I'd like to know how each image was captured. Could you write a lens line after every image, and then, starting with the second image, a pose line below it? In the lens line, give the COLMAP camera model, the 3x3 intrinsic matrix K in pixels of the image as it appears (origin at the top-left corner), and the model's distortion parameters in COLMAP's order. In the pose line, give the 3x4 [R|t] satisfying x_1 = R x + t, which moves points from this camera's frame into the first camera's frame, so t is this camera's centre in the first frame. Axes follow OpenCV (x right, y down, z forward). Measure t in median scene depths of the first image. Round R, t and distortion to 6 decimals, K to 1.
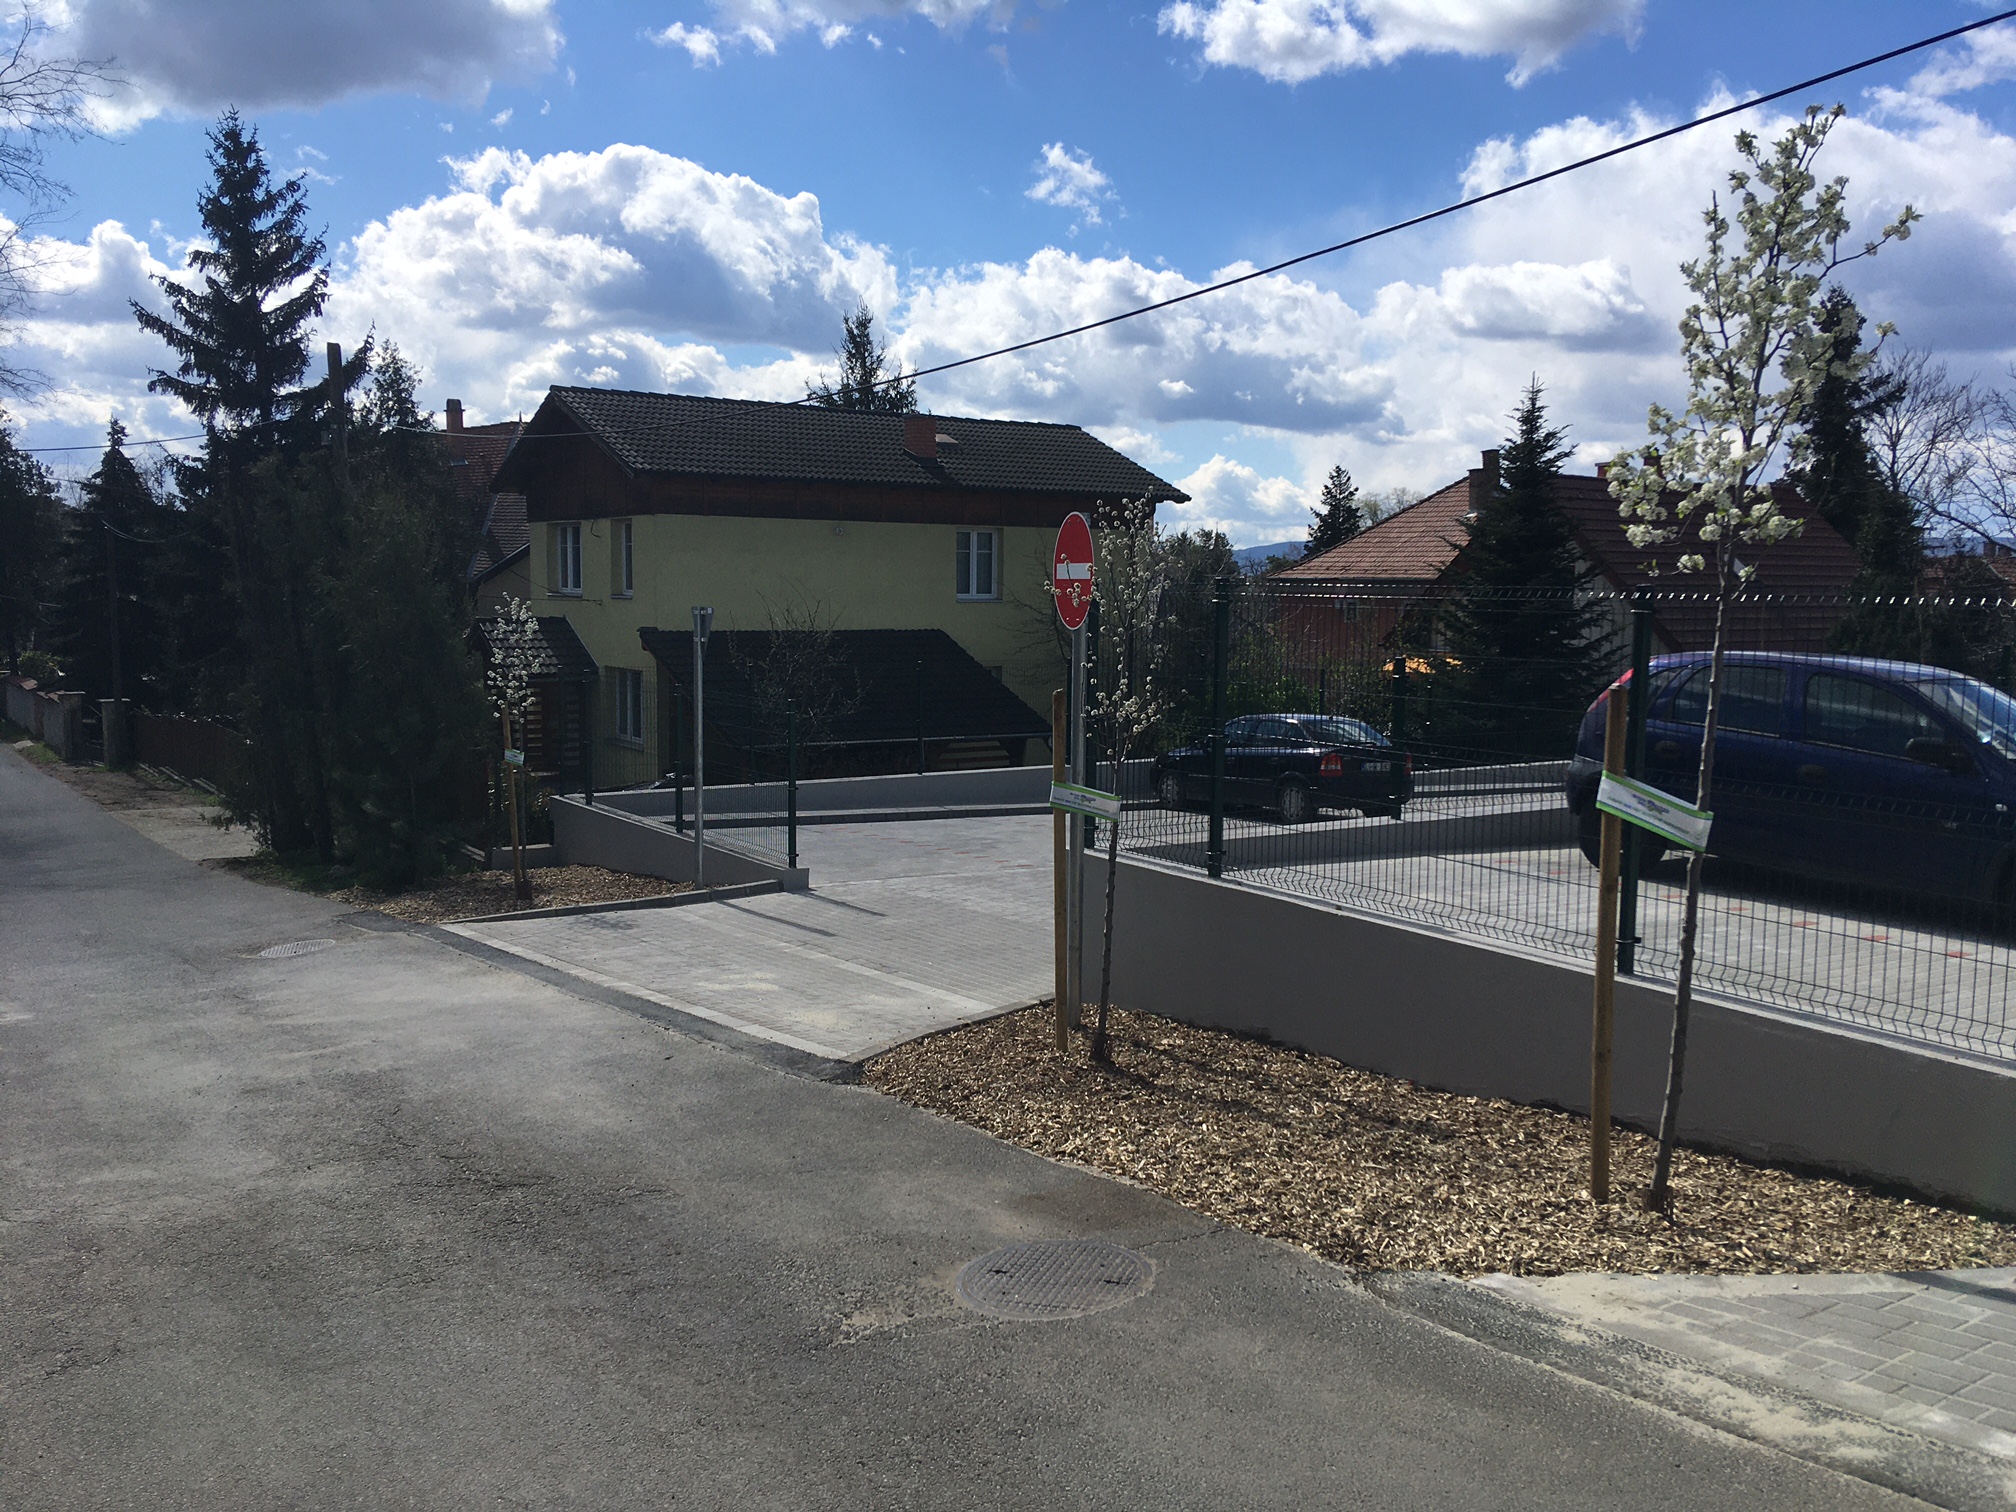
lens RADIAL K [[1694.8, 0, 1005.8], [0, 1694.8, 747.3], [0, 0, 1]] dist [0.119940, -0.180566]
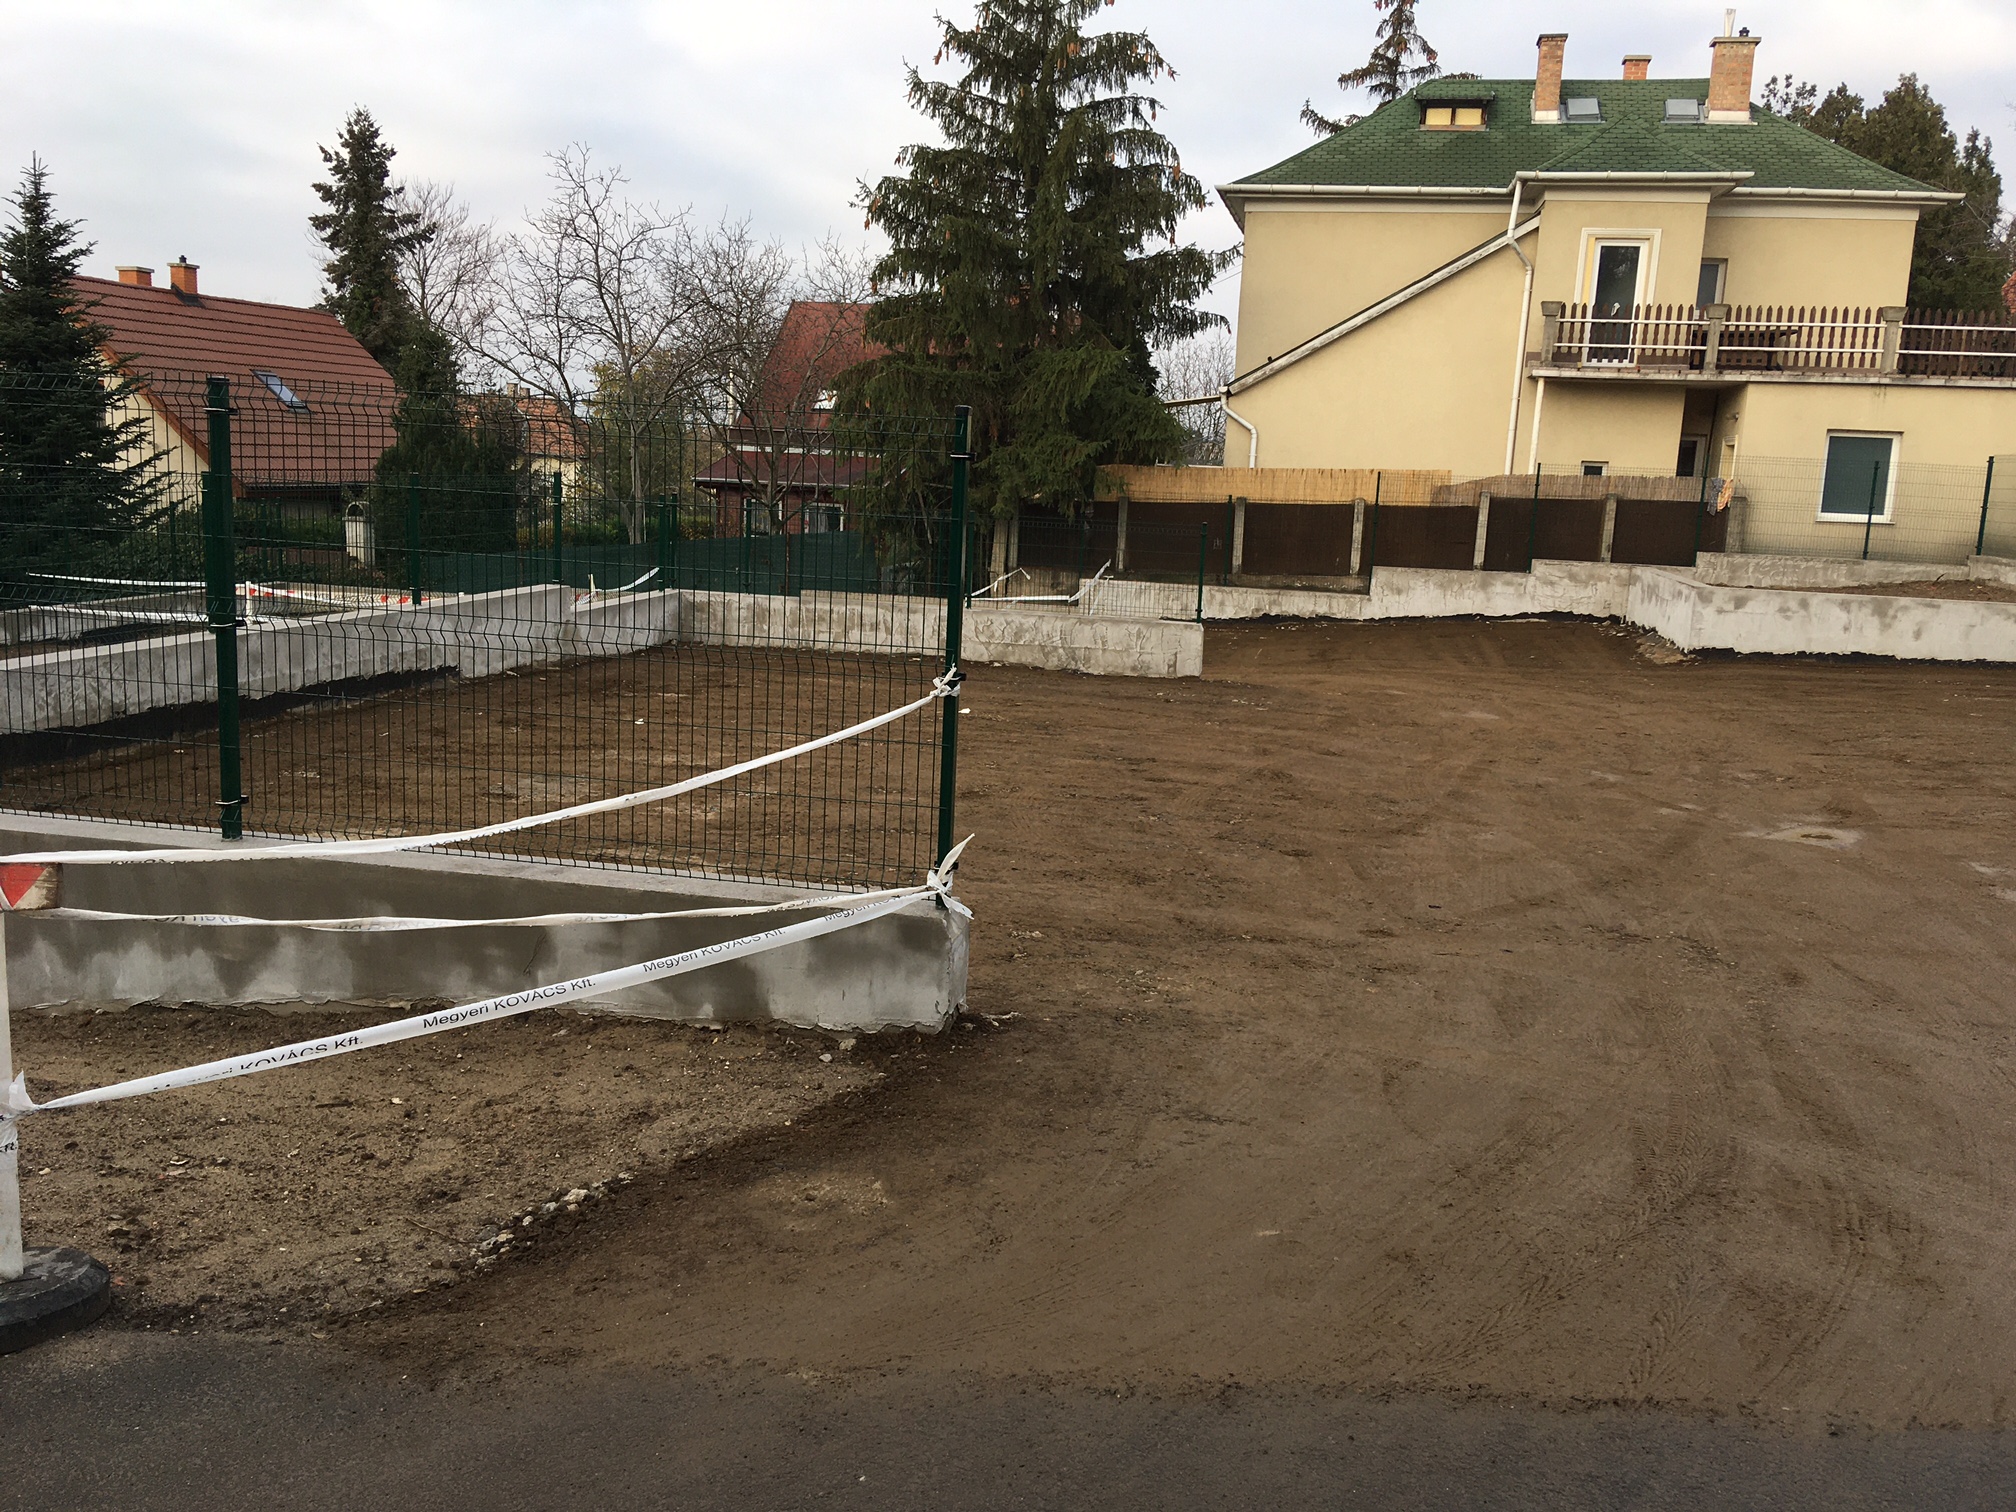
lens RADIAL K [[1694.8, 0, 1008.1], [0, 1694.8, 752.7], [0, 0, 1]] dist [0.119940, -0.180566]
pose [[0.702029, -0.104880, 0.704383, 0.006789], [0.034087, 0.992911, 0.113868, 0.000596], [-0.711332, -0.055929, 0.700627, 0.021622]]
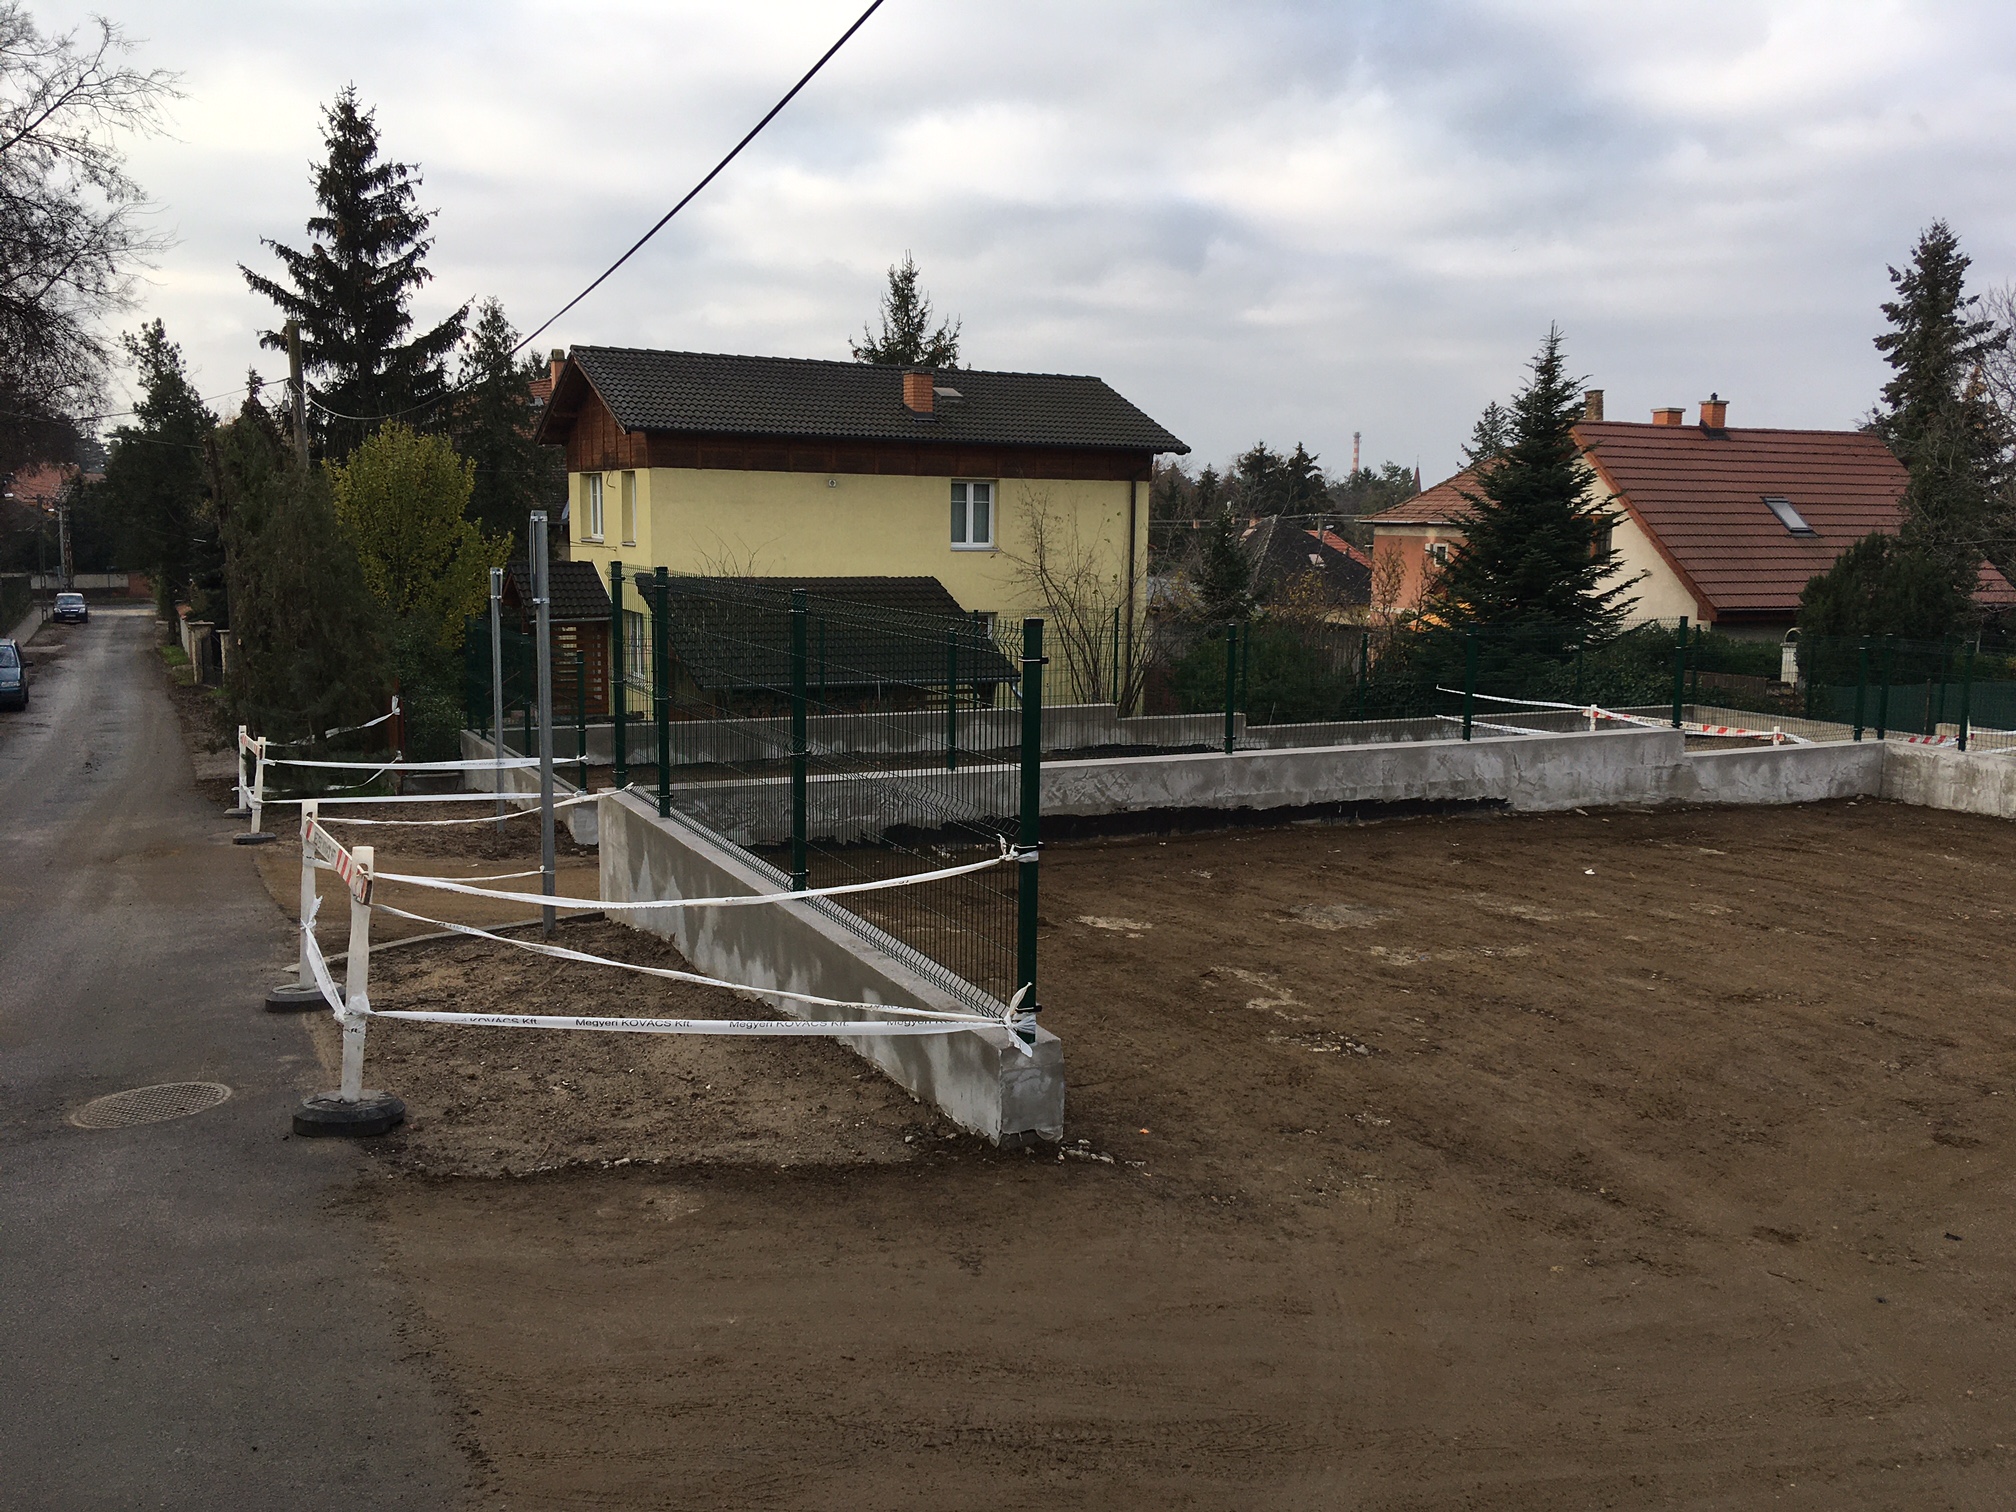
lens RADIAL K [[1694.8, 0, 1011.3], [0, 1694.8, 747.5], [0, 0, 1]] dist [0.119940, -0.180566]
pose [[0.992778, 0.021024, -0.118113, 0.109910], [-0.016442, 0.999079, 0.039635, -0.005113], [0.118837, -0.037407, 0.992209, -0.033501]]
